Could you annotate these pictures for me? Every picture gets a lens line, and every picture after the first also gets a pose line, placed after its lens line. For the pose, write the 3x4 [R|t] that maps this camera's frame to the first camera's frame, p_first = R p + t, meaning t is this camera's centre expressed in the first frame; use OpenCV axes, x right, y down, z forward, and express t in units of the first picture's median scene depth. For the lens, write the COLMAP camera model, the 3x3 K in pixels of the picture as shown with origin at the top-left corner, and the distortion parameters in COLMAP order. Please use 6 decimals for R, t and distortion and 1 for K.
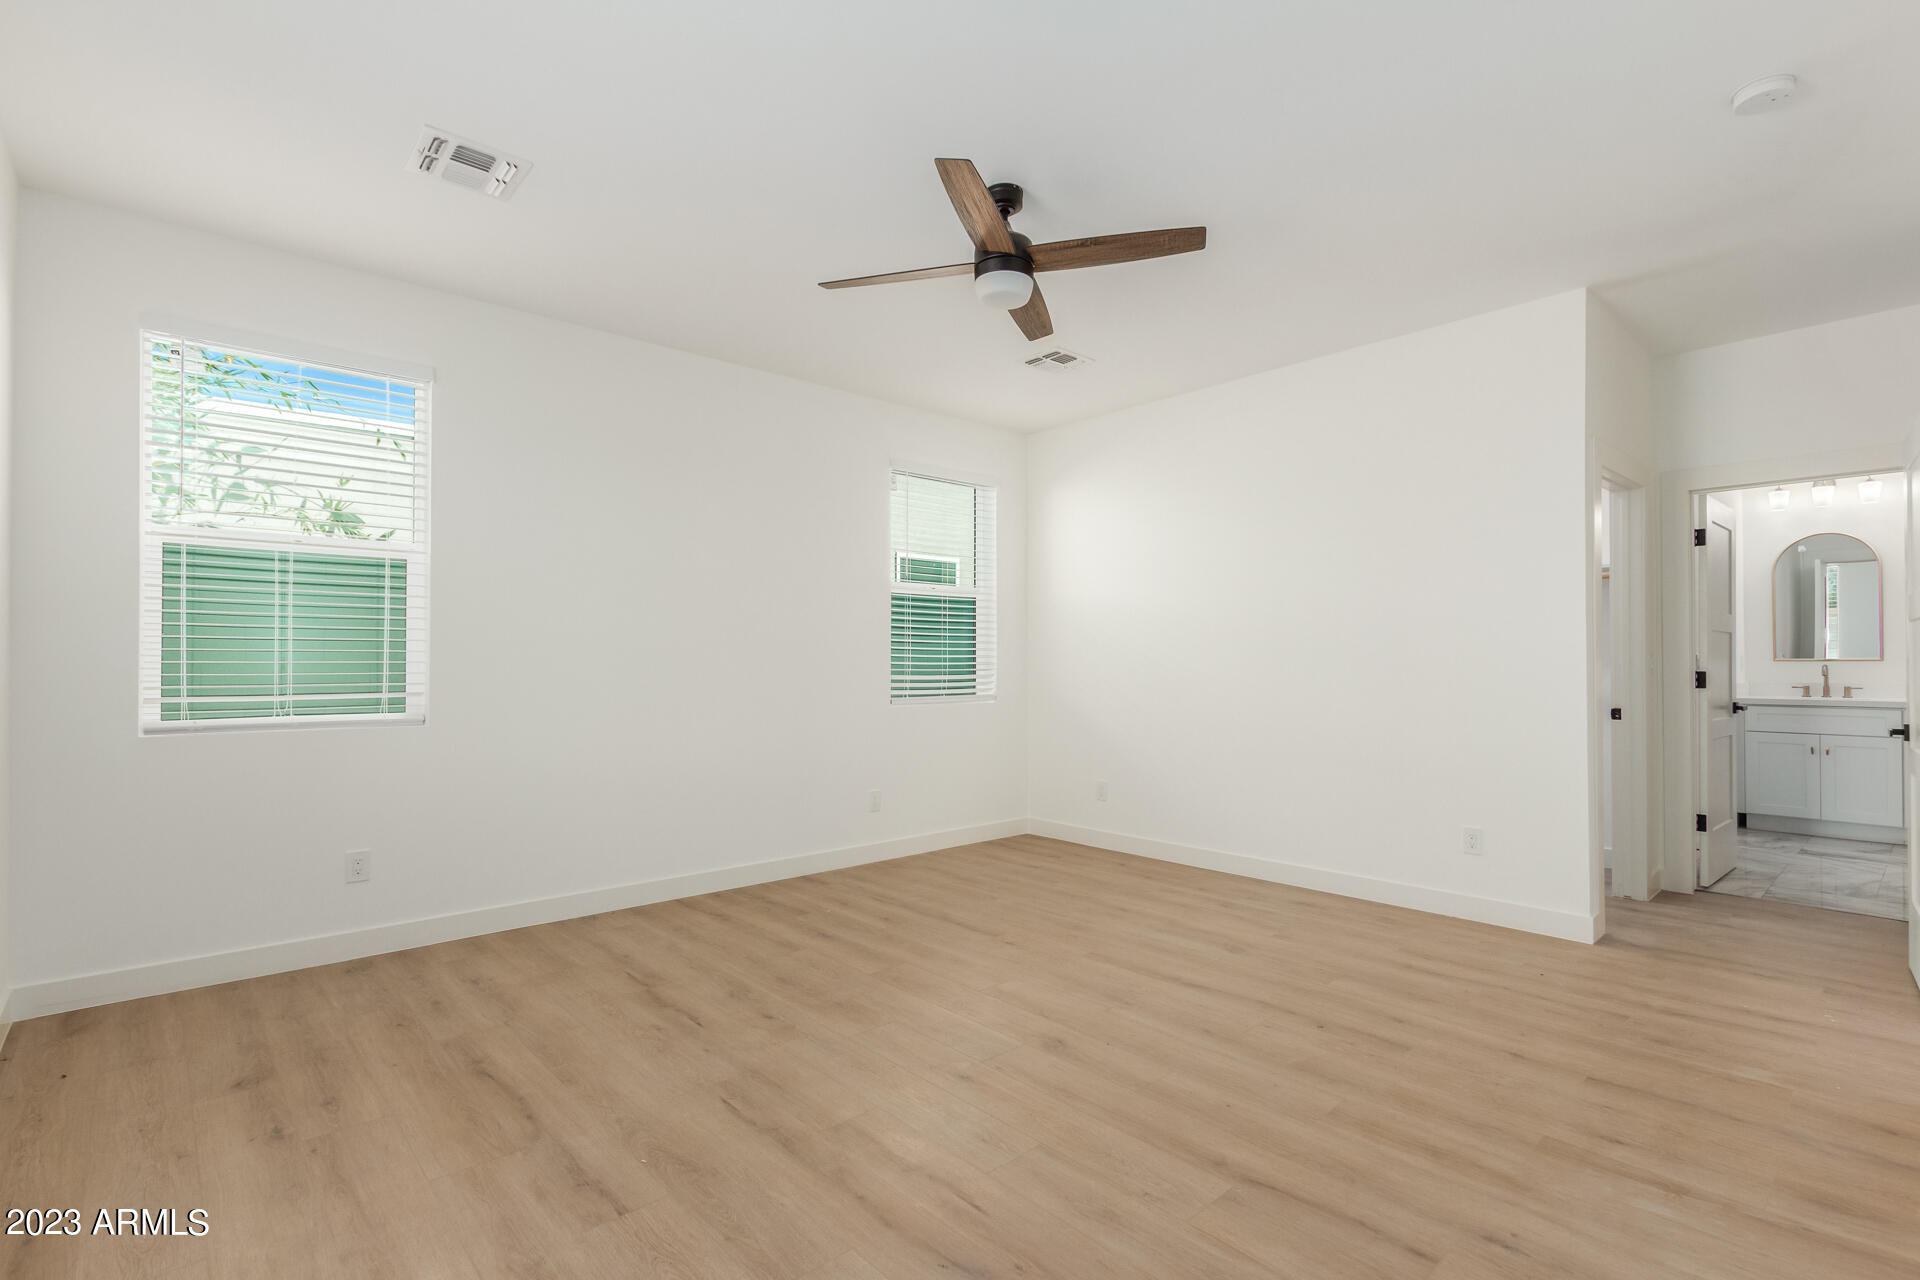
lens RADIAL K [[883.6, 0, 960.8], [0, 883.6, 639.8], [0, 0, 1]] dist [0.003212, -0.000926]
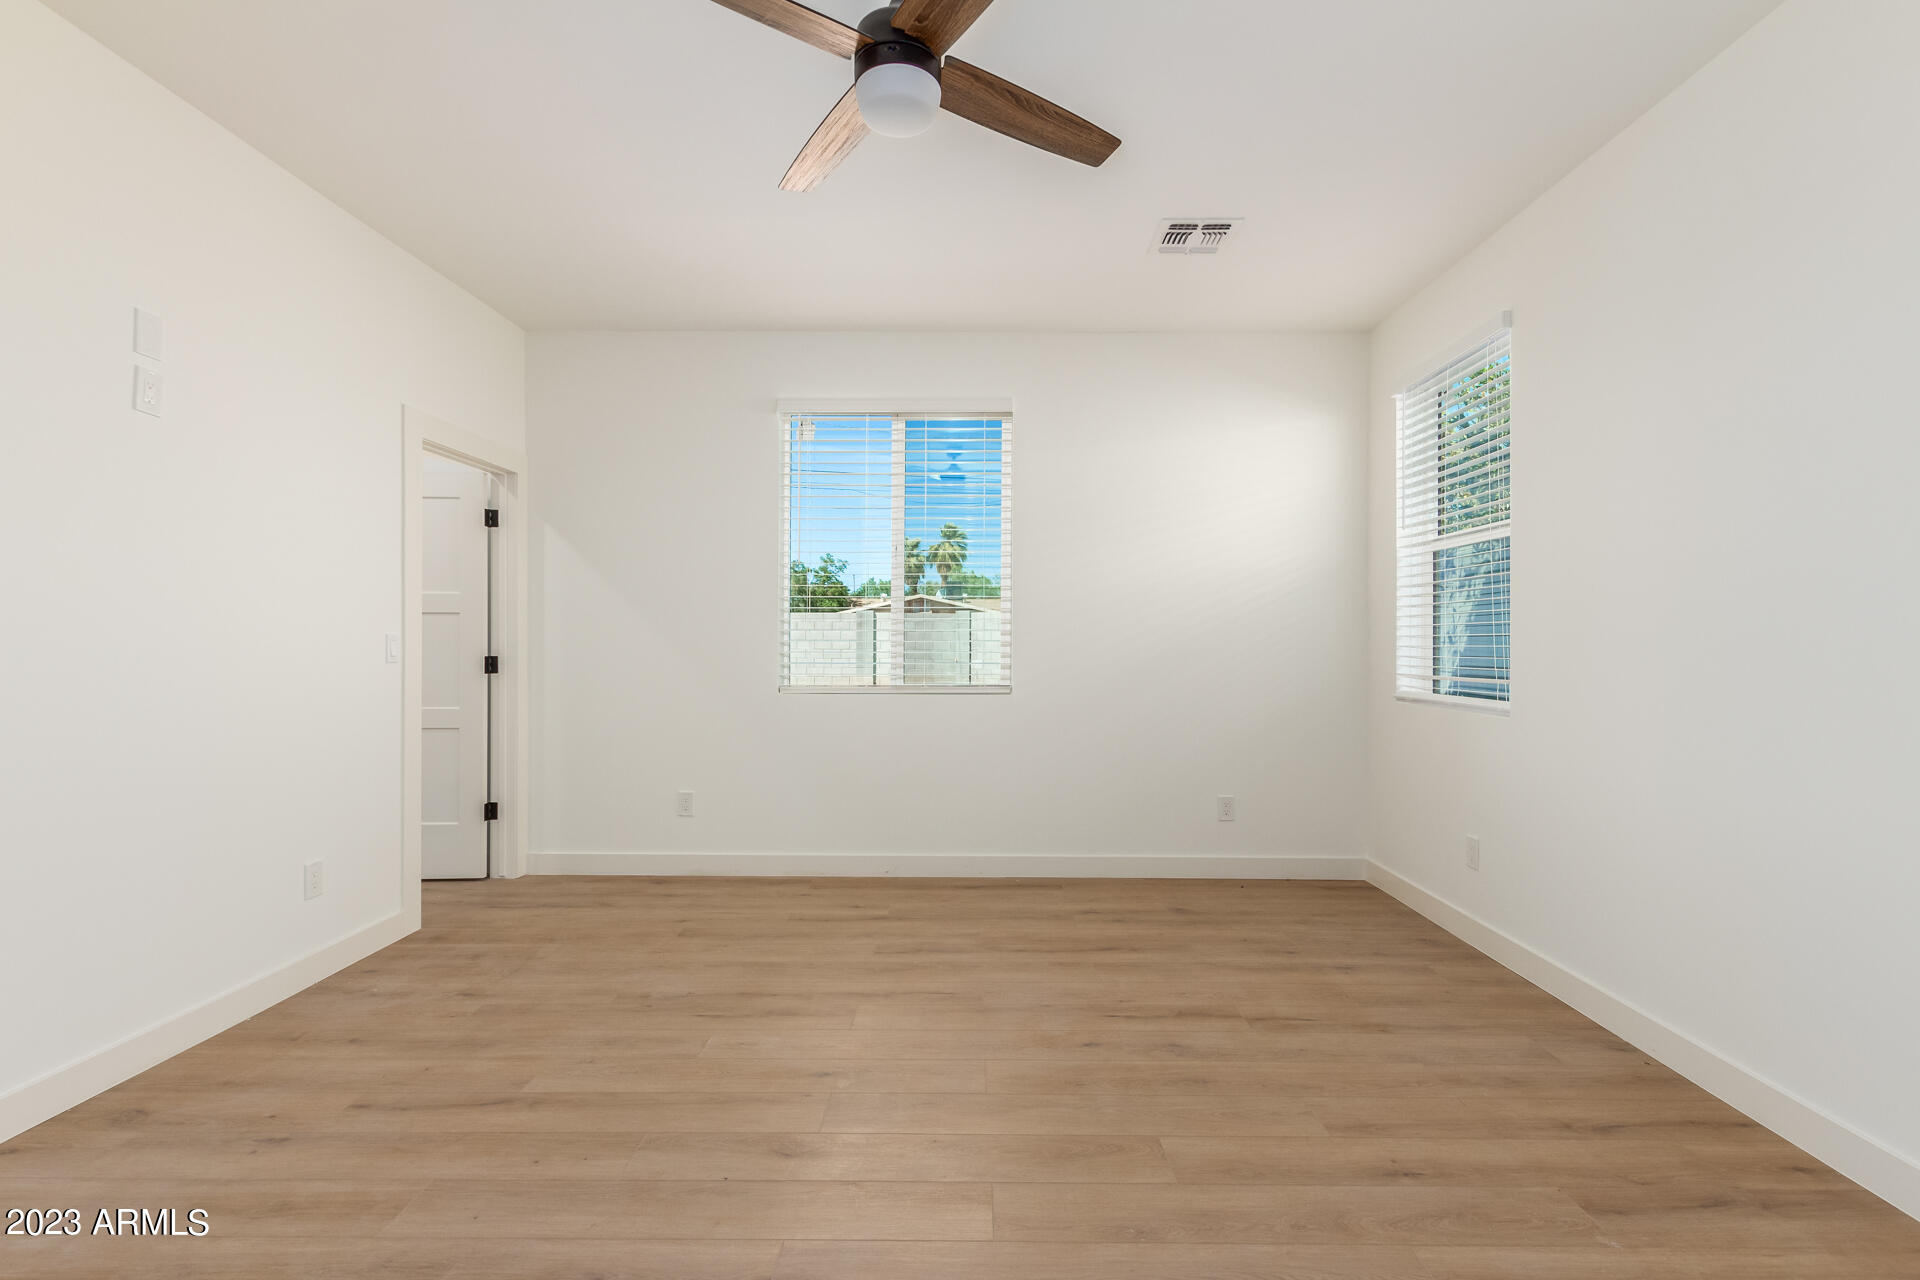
lens RADIAL K [[885.6, 0, 967.0], [0, 885.6, 643.3], [0, 0, 1]] dist [0.000936, -0.000423]
pose [[-0.679993, -0.002394, -0.733214, 0.440396], [0.015440, 0.999726, -0.017584, 0.030712], [0.733056, -0.023277, -0.679770, 1.288662]]
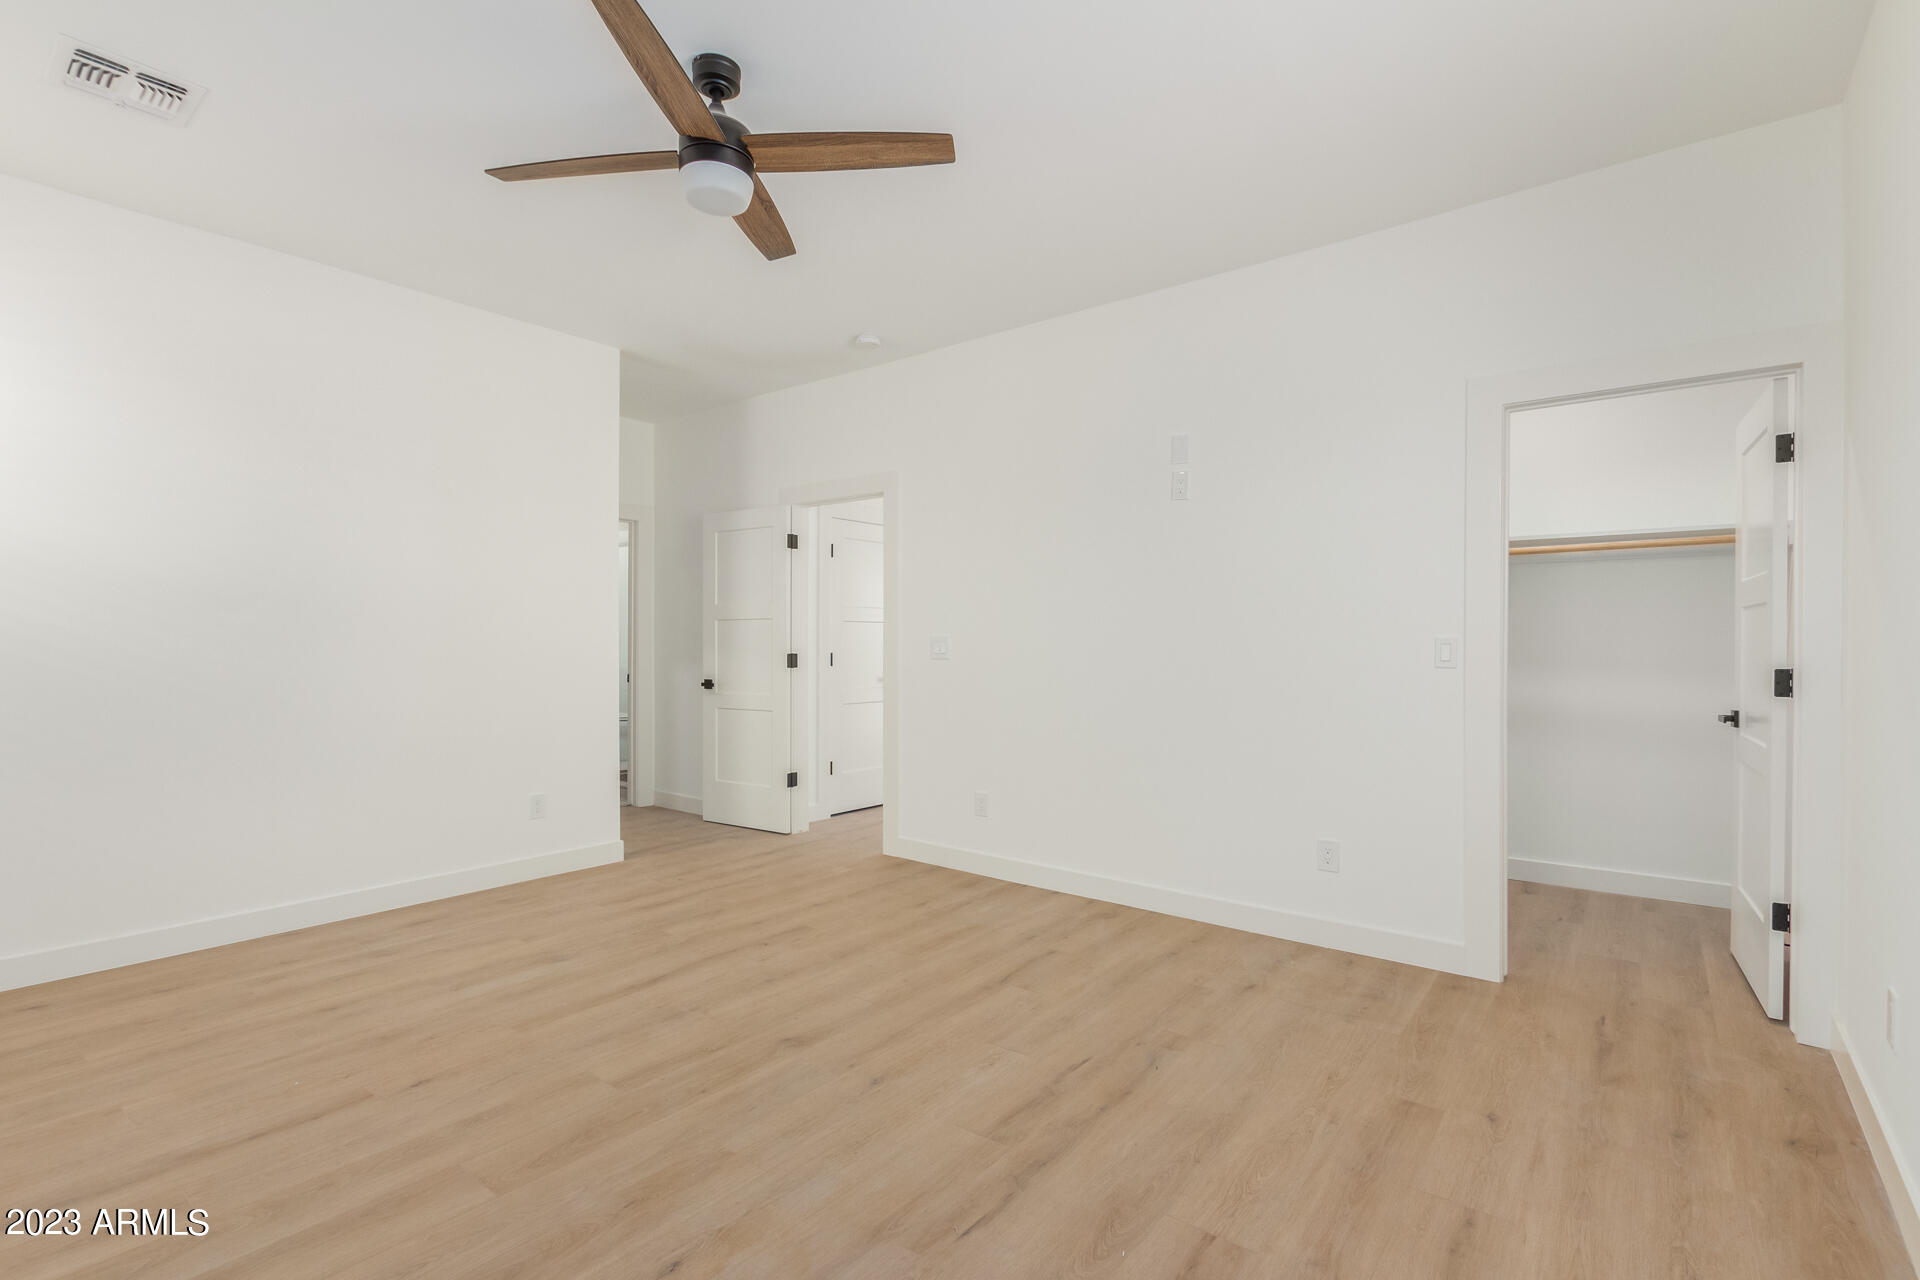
lens RADIAL K [[883.6, 0, 960.8], [0, 883.6, 639.8], [0, 0, 1]] dist [0.003212, -0.000926]
pose [[-0.164077, 0.003257, 0.986442, -0.686562], [-0.027519, 0.999590, -0.007878, 0.017716], [-0.986064, -0.028439, -0.163920, 0.778729]]
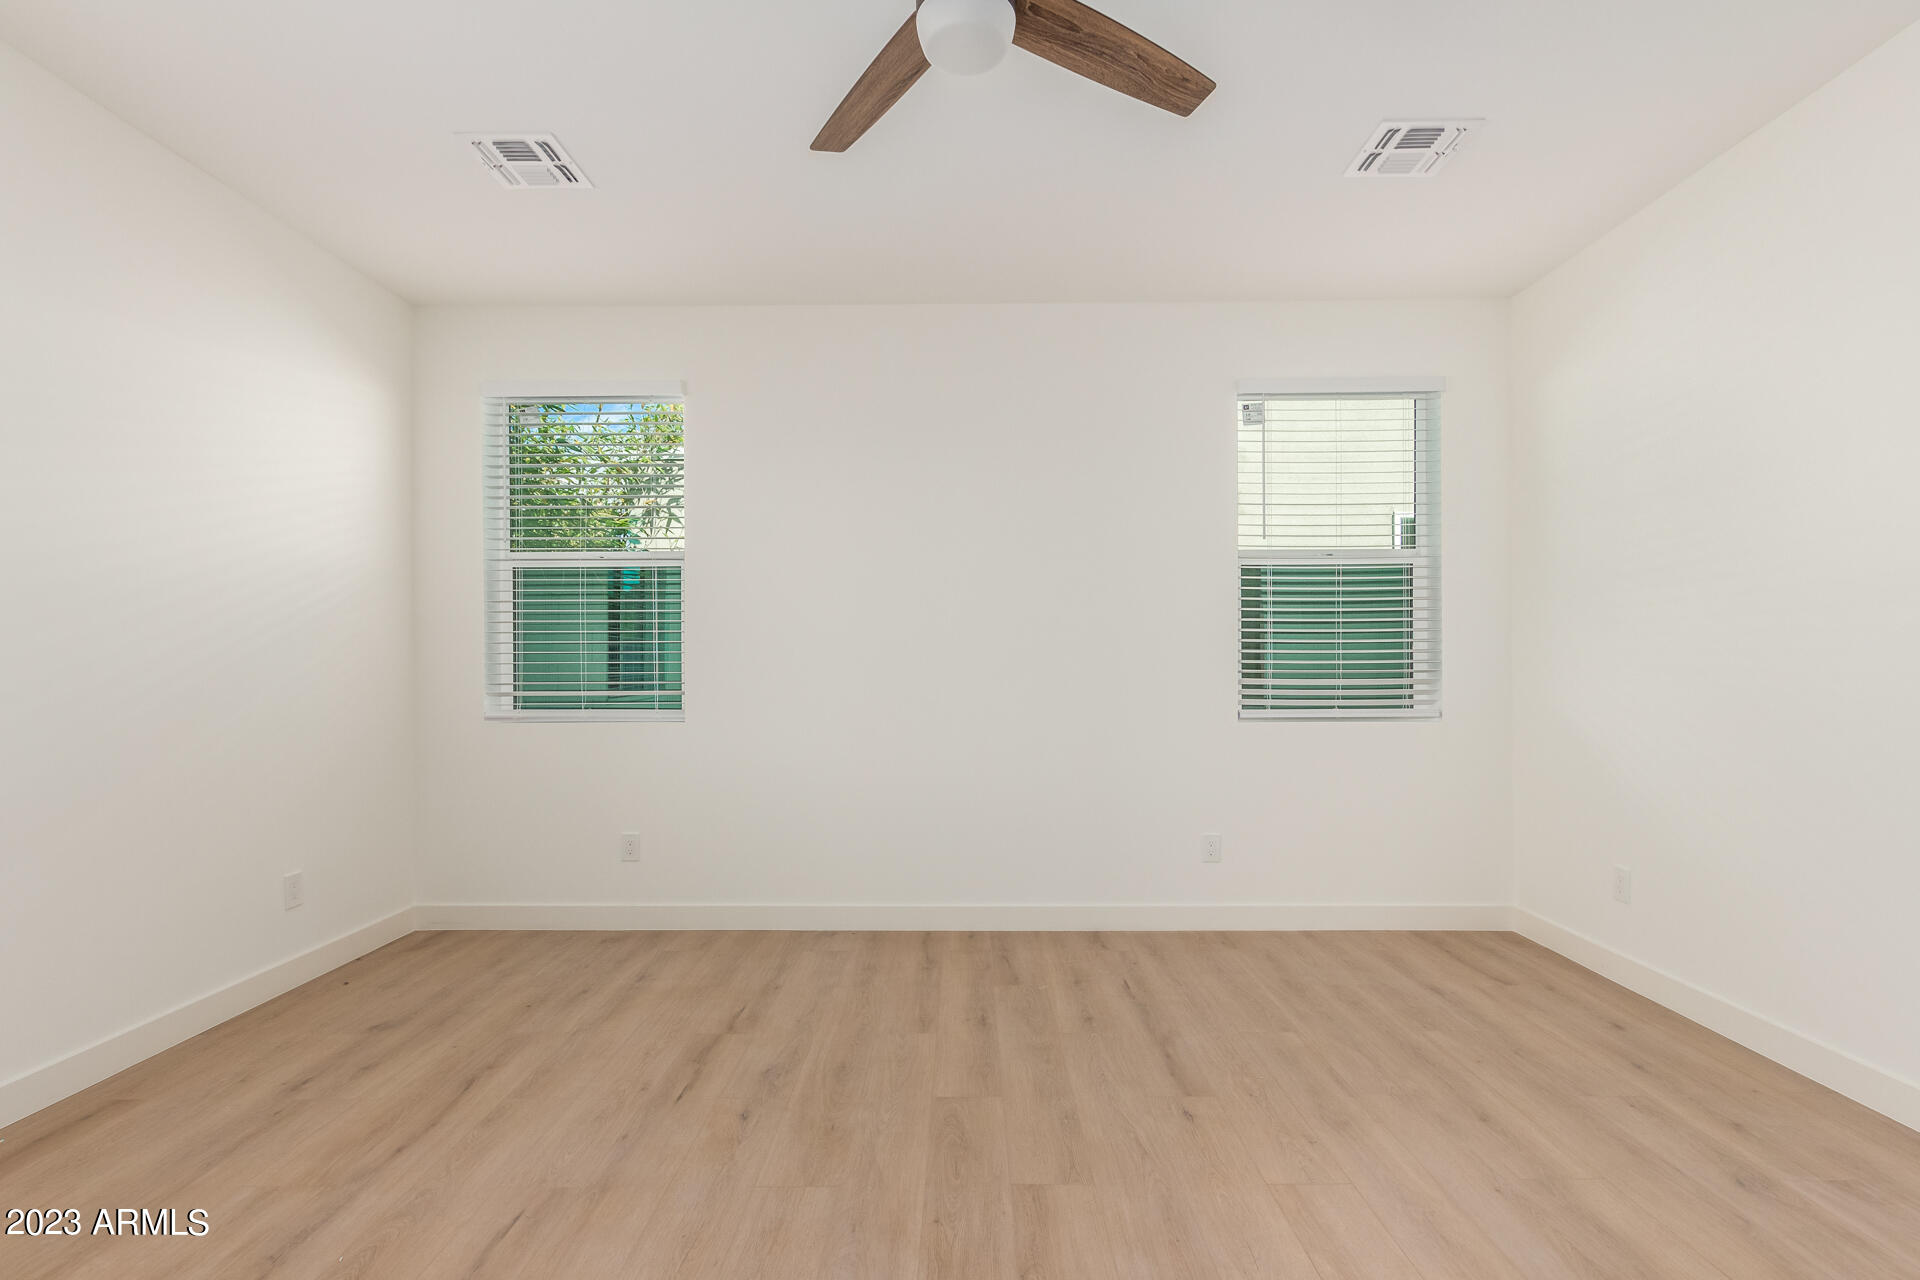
lens RADIAL K [[897.8, 0, 962.8], [0, 897.8, 642.5], [0, 0, 1]] dist [0.003710, -0.000782]
pose [[0.736773, -0.017332, -0.675918, 0.394477], [0.020441, 0.999785, -0.003355, 0.013337], [0.675831, -0.011345, 0.736970, 0.465744]]
